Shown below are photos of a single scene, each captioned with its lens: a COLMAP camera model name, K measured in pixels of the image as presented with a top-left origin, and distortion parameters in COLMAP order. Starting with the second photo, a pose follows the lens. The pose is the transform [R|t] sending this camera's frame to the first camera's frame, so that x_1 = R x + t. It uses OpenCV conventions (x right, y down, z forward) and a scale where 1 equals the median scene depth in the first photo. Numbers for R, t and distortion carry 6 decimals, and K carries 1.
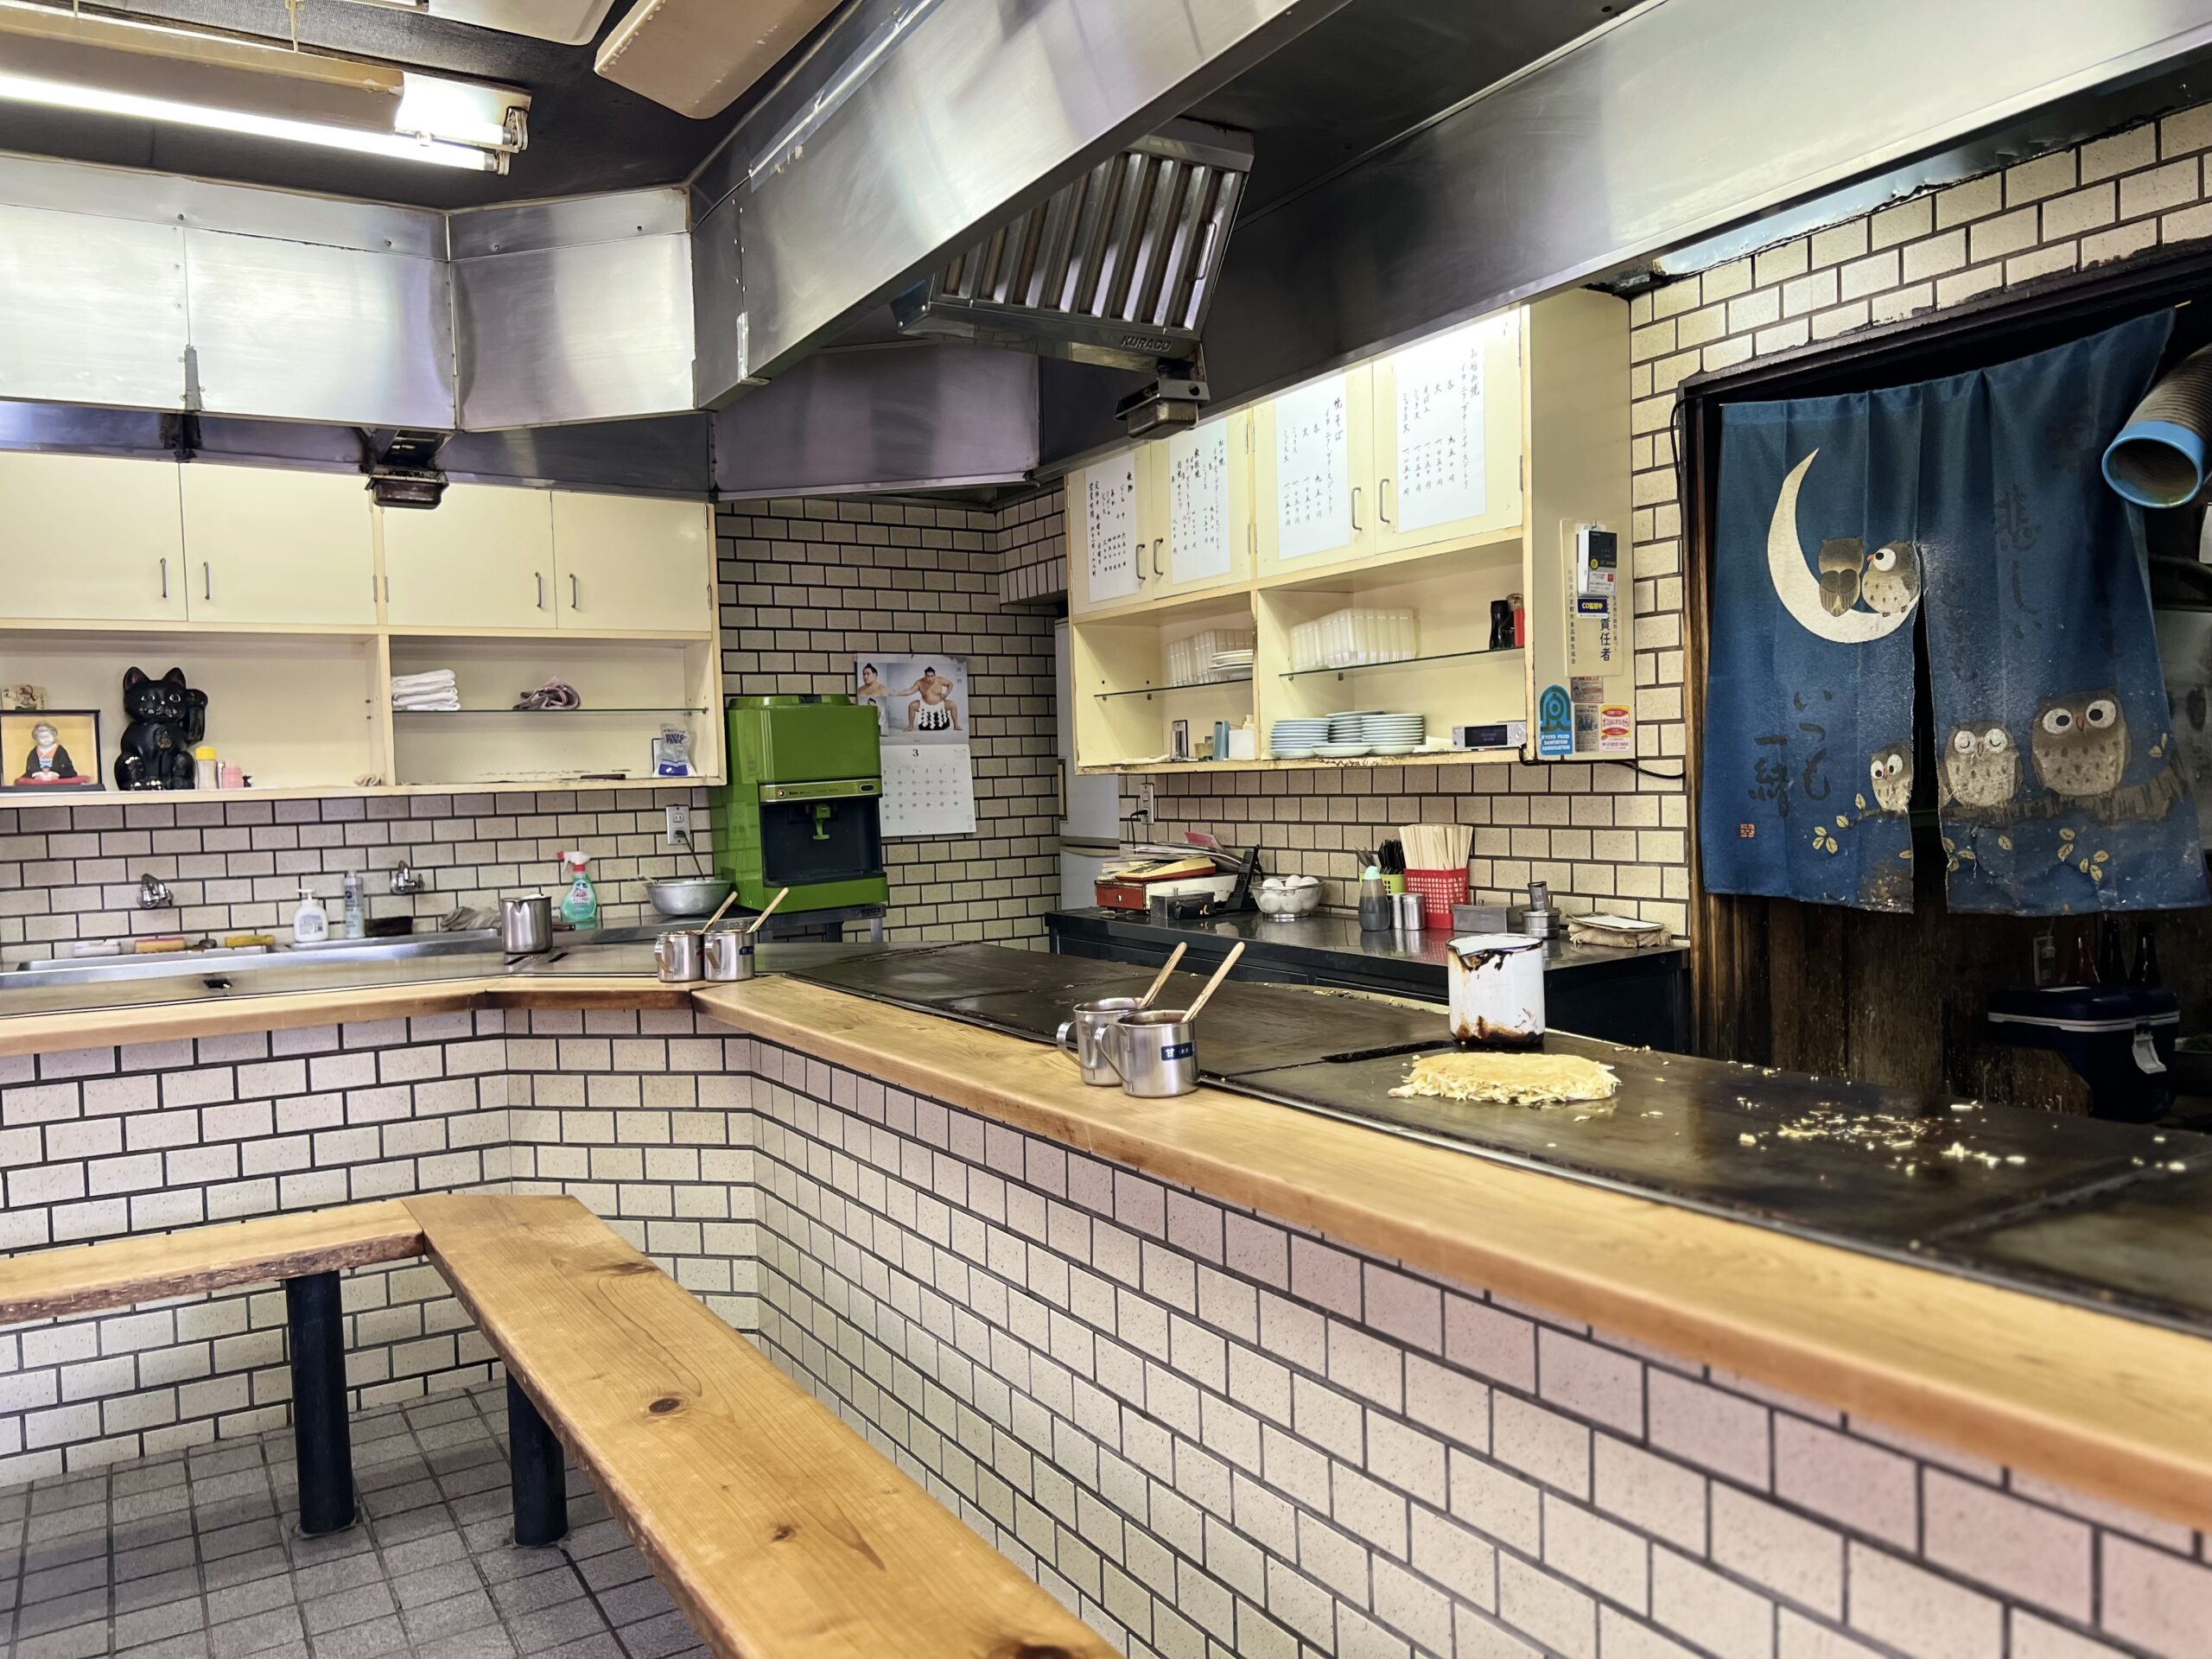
lens RADIAL K [[1677.9, 0, 1106.0], [0, 1677.9, 829.5], [0, 0, 1]] dist [0.000497, -0.001334]
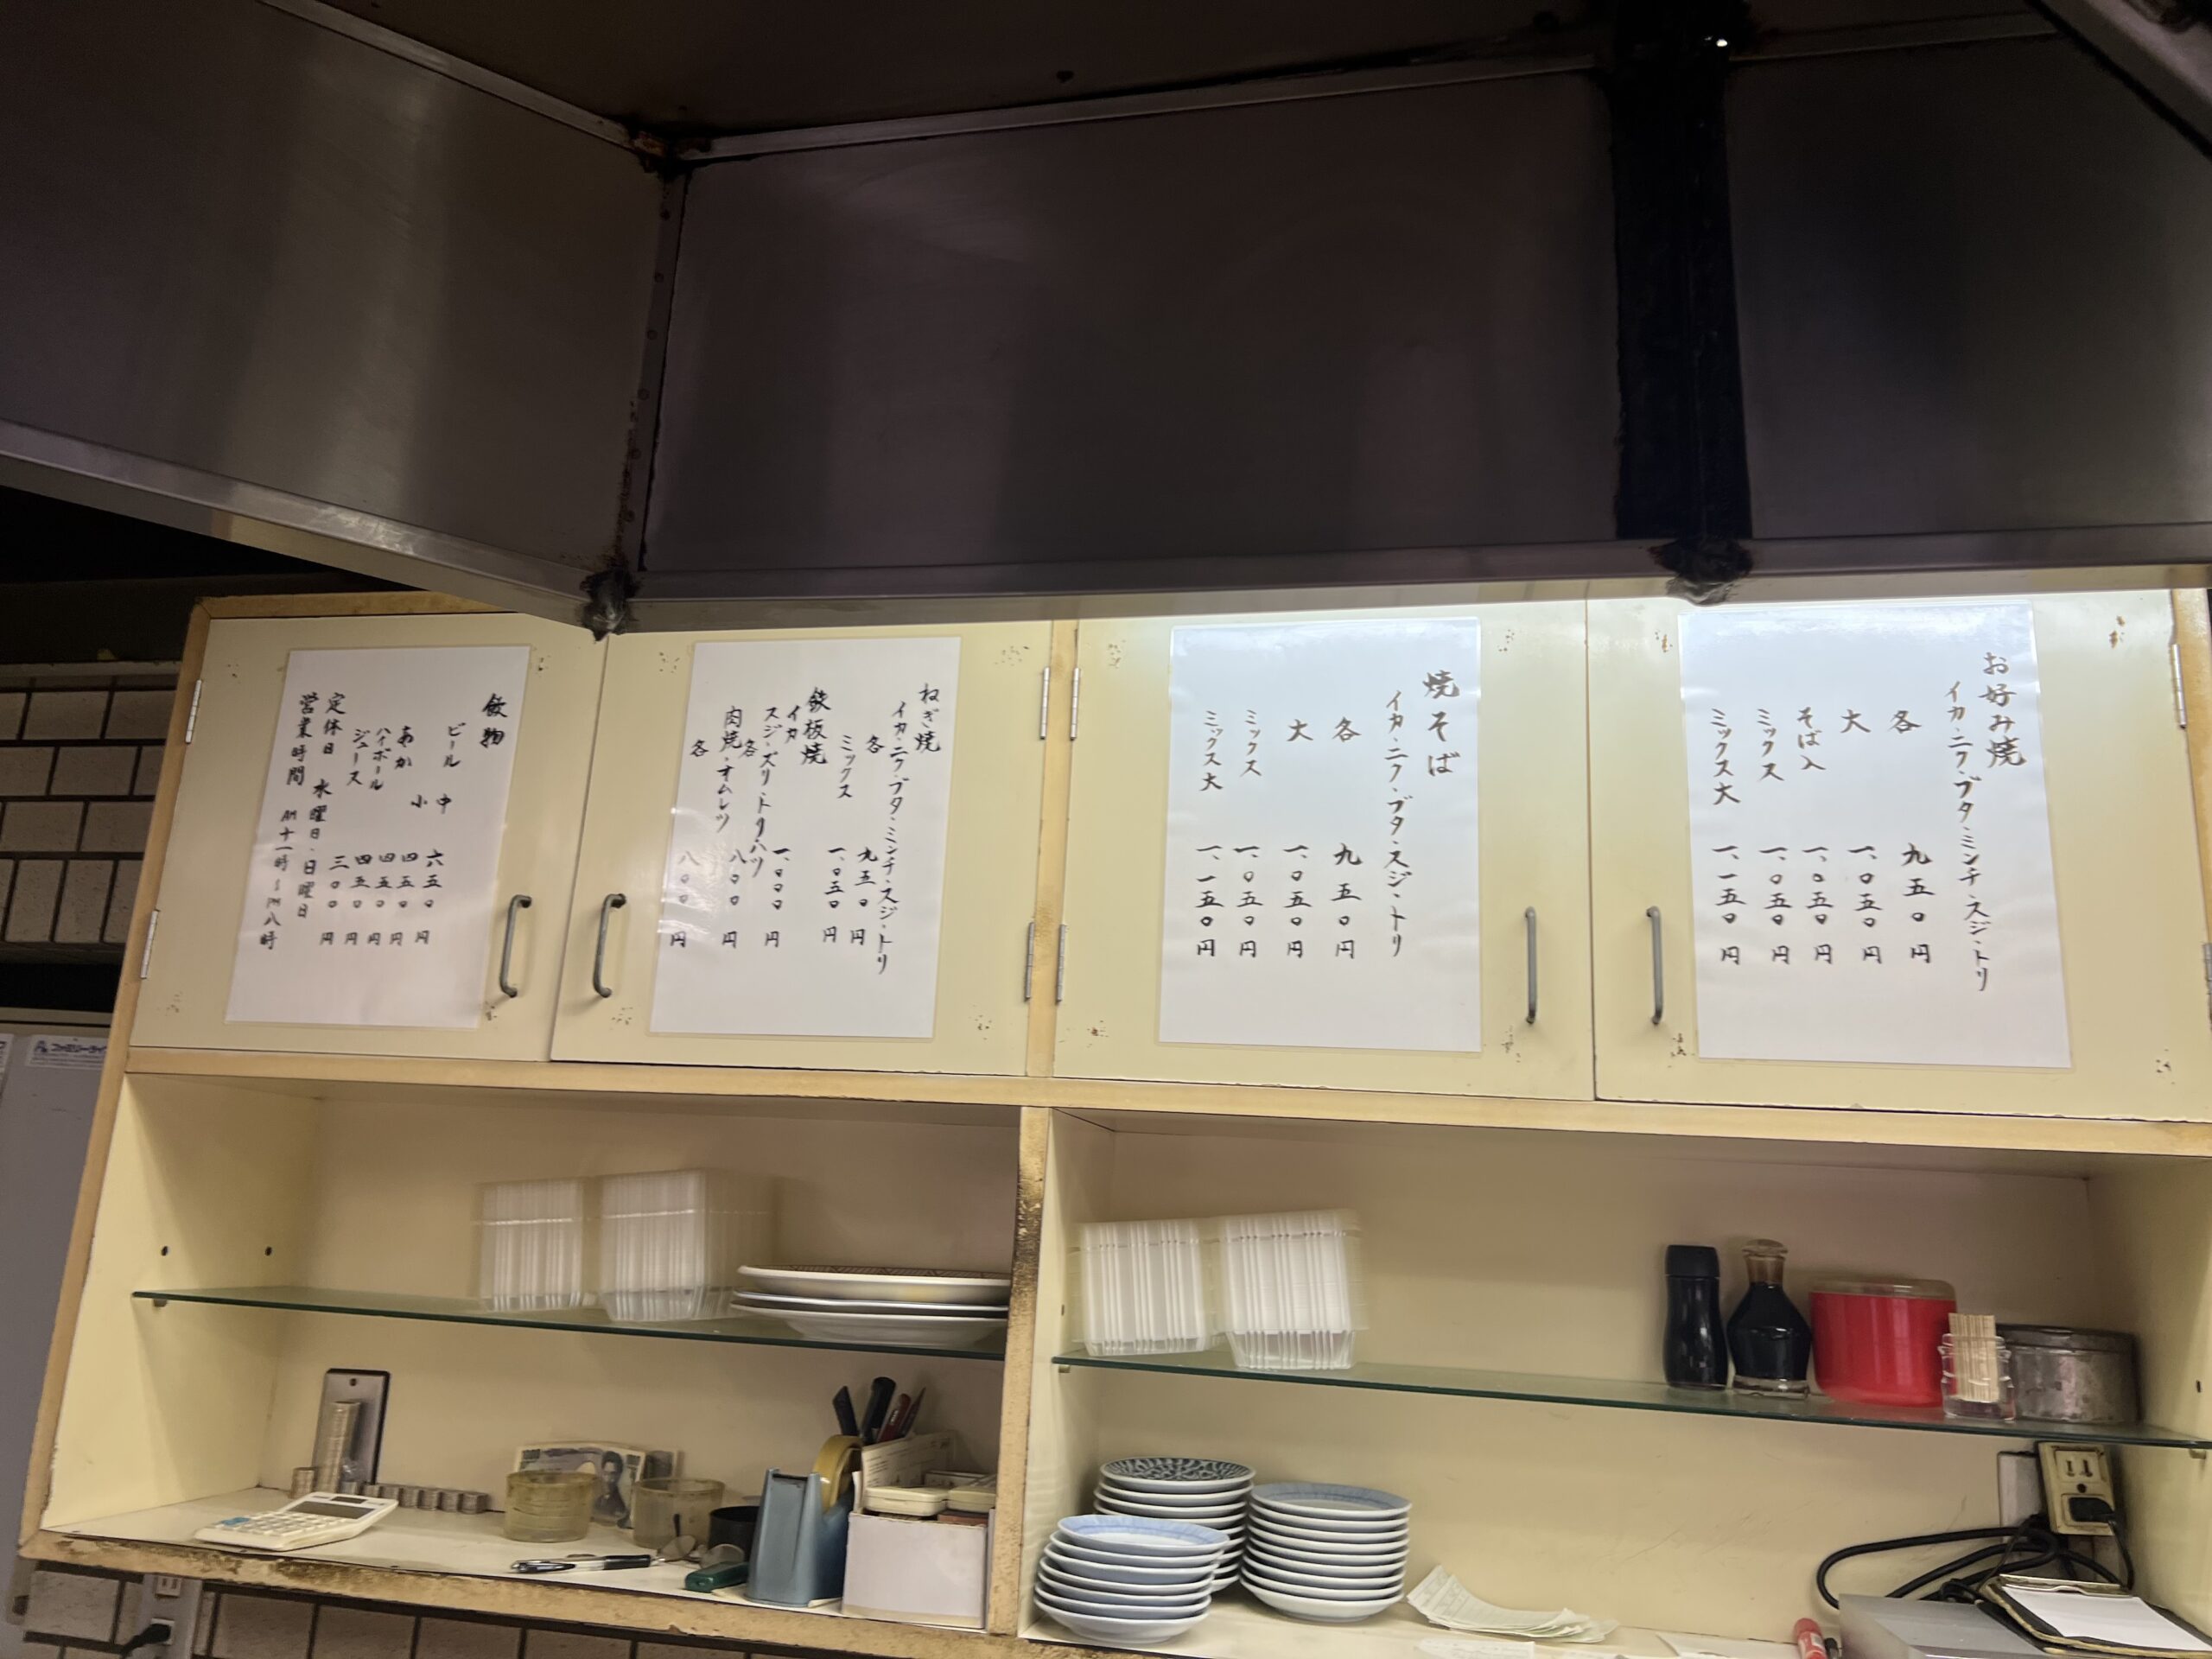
lens RADIAL K [[1677.9, 0, 1106.0], [0, 1677.9, 829.5], [0, 0, 1]] dist [0.000497, -0.001334]
pose [[0.662085, 0.244501, 0.708422, -0.169962], [-0.050482, 0.957687, -0.283351, -0.103721], [-0.747726, 0.151840, 0.646413, 0.776540]]
